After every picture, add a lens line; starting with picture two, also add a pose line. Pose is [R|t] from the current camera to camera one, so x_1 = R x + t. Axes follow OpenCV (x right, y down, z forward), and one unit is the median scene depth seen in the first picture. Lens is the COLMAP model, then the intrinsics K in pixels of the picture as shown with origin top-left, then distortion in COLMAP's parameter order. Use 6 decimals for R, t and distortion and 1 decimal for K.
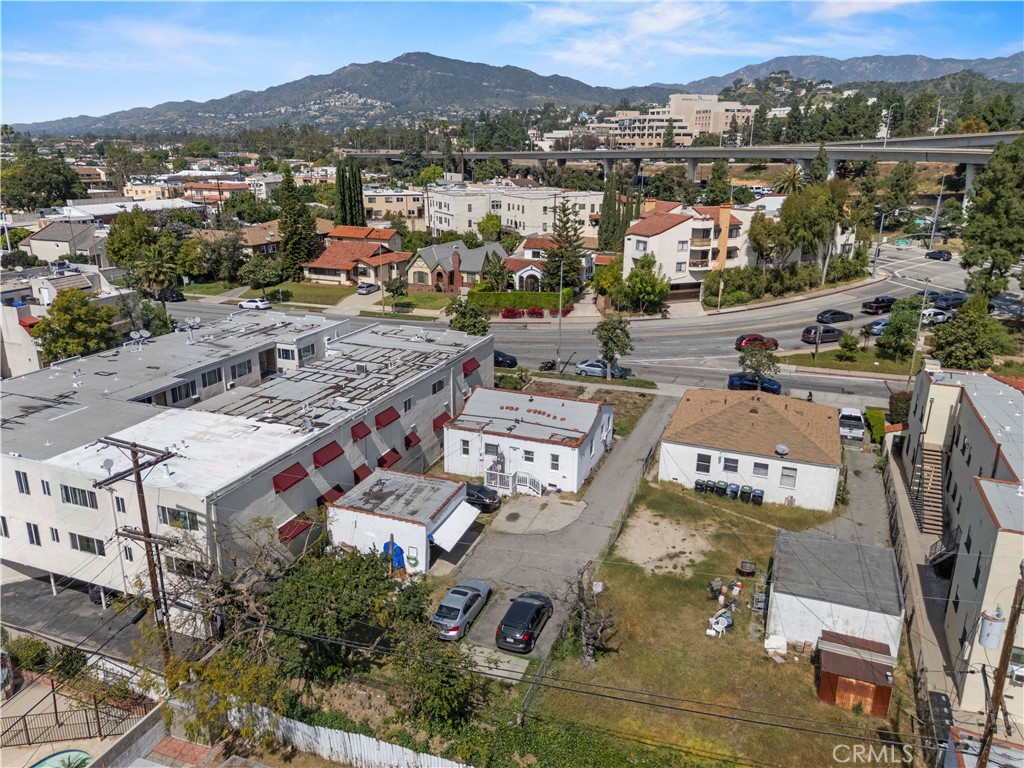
lens RADIAL K [[751.3, 0, 512.0], [0, 751.3, 384.0], [0, 0, 1]] dist [0.163451, -0.280083]
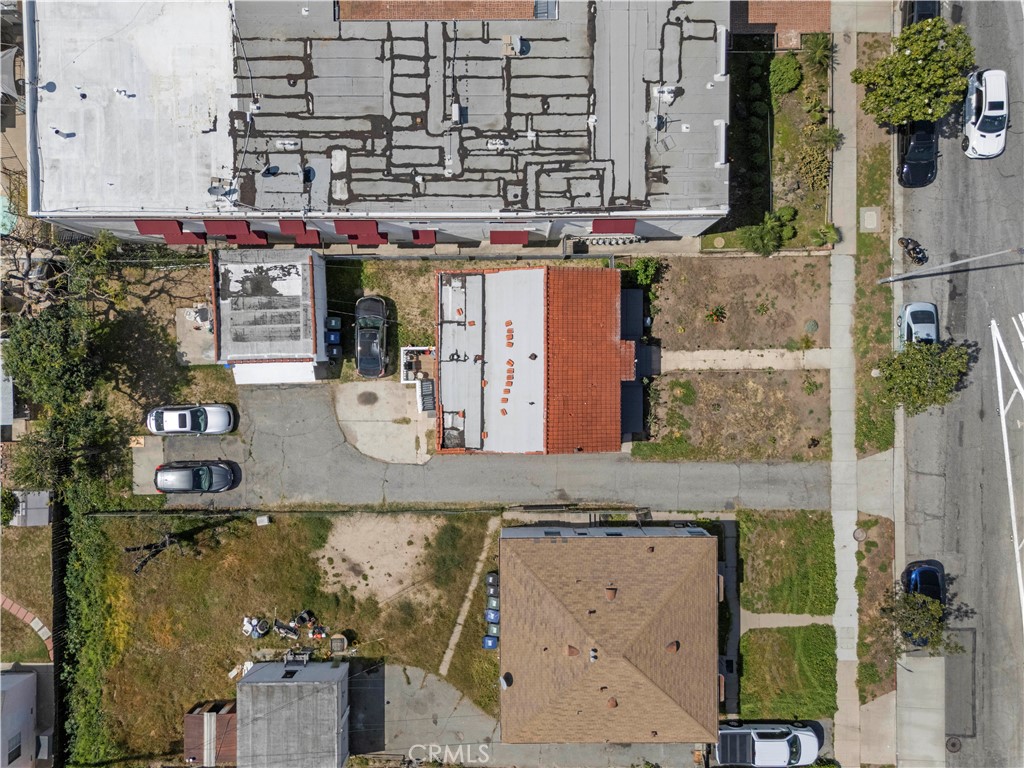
lens RADIAL K [[751.5, 0, 512.0], [0, 751.5, 384.0], [0, 0, 1]] dist [0.088756, -0.087330]
pose [[0.367926, 0.929821, 0.007972, 0.039303], [-0.276655, 0.101278, 0.955618, -0.706447], [0.887746, -0.353802, 0.294502, 0.817496]]
